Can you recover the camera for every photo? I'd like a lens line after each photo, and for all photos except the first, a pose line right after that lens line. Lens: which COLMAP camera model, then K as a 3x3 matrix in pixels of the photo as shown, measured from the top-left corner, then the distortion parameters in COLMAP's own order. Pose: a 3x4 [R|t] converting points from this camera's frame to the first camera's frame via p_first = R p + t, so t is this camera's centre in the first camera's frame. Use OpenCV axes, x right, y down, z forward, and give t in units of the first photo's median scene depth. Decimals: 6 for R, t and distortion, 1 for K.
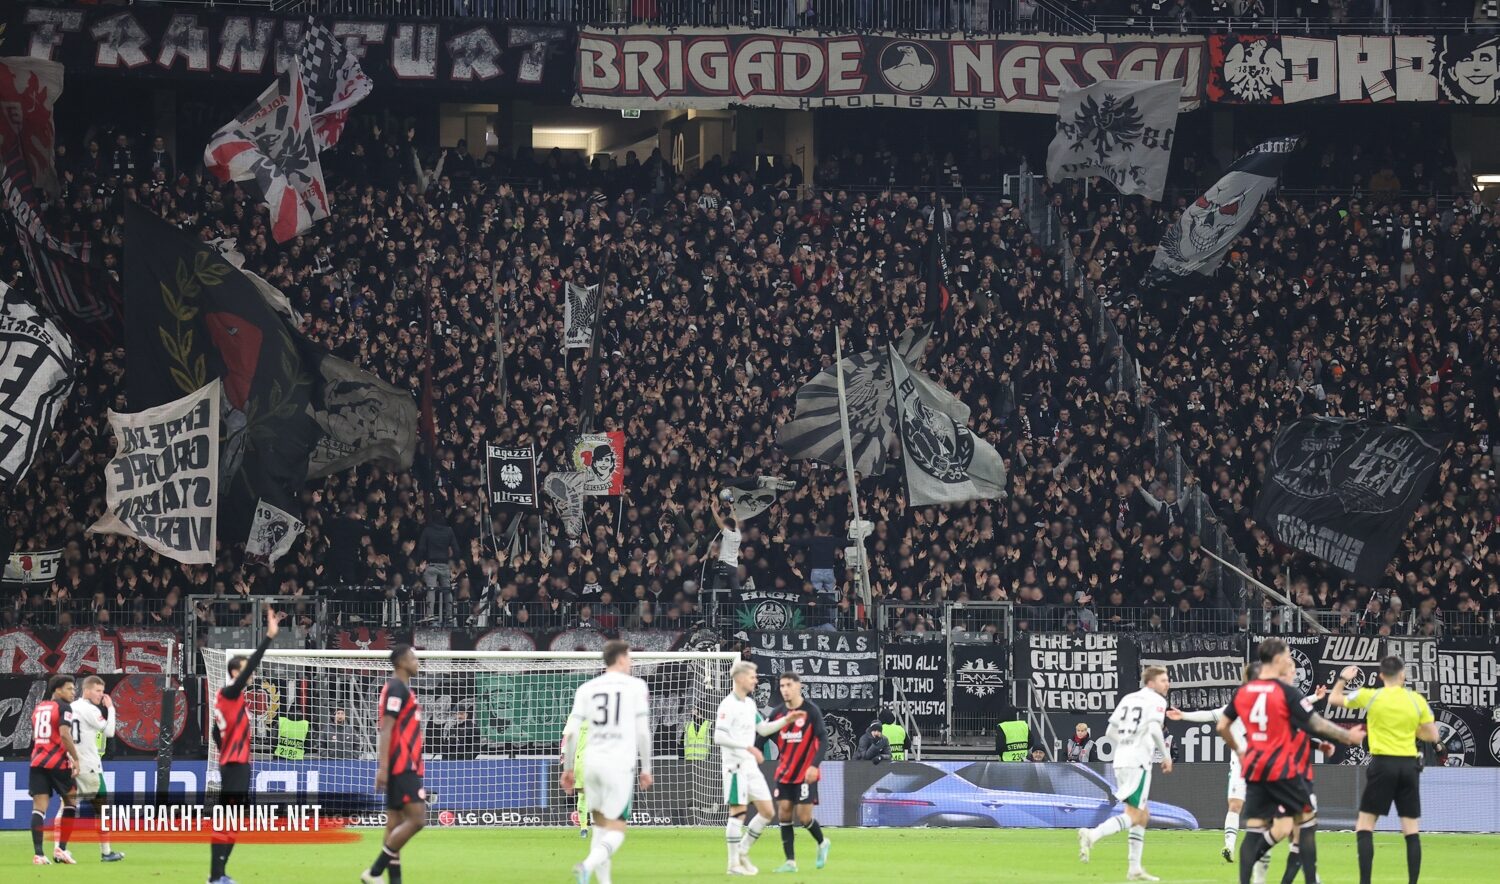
lens RADIAL K [[7112.0, 0, 698.1], [0, 7112.0, 462.8], [0, 0, 1]] dist [1.293889, -4.156977]
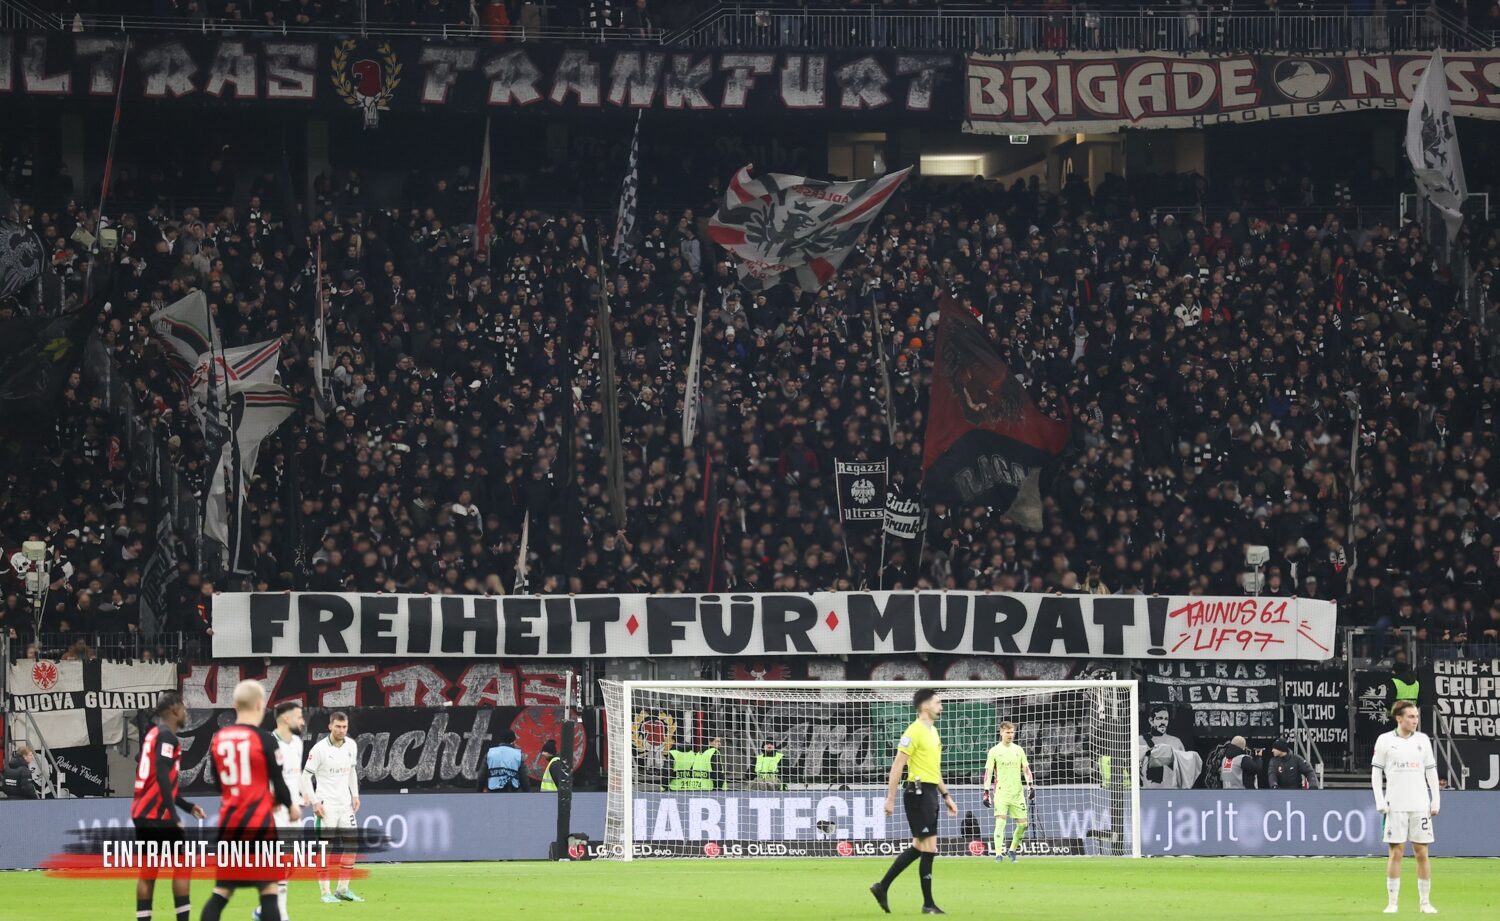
lens RADIAL K [[7765.6, 0, 723.1], [0, 7765.6, 479.9], [0, 0, 1]] dist [1.174994, 18.616270]
pose [[0.998929, -0.013203, -0.044352, -0.003108], [0.012989, 0.999903, -0.005112, 0.003556], [0.044415, 0.004531, 0.999003, -0.088000]]
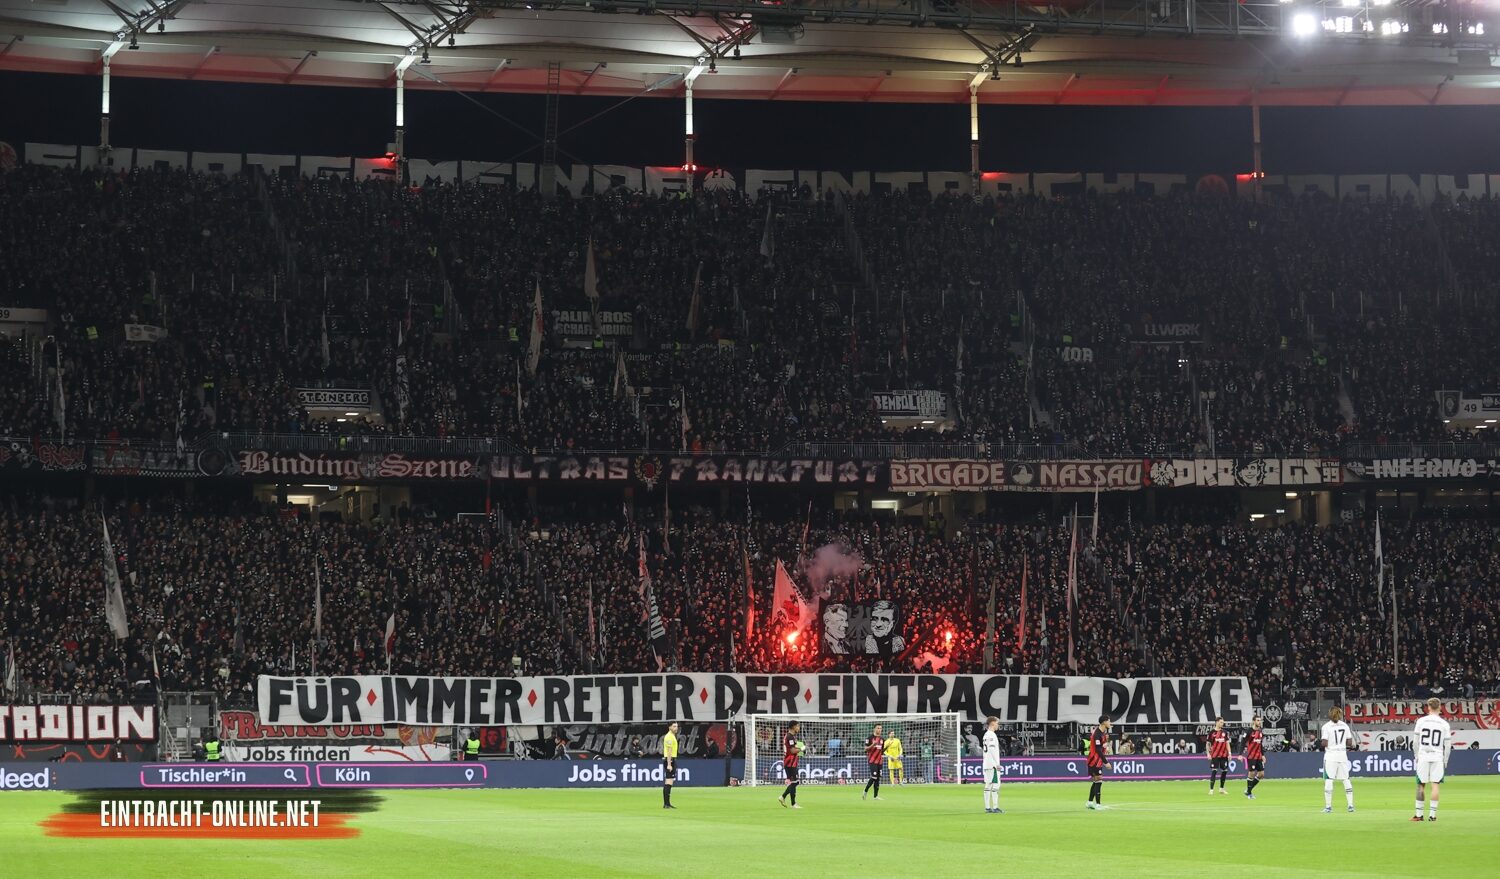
lens RADIAL K [[3375.3, 0, 746.9], [0, 3375.3, 565.6], [0, 0, 1]] dist [-0.322519, 0.239048]
pose [[0.998044, -0.016768, -0.060217, 0.003578], [0.015410, 0.999618, -0.022948, 0.001599], [0.060578, 0.021975, 0.997922, -0.165831]]
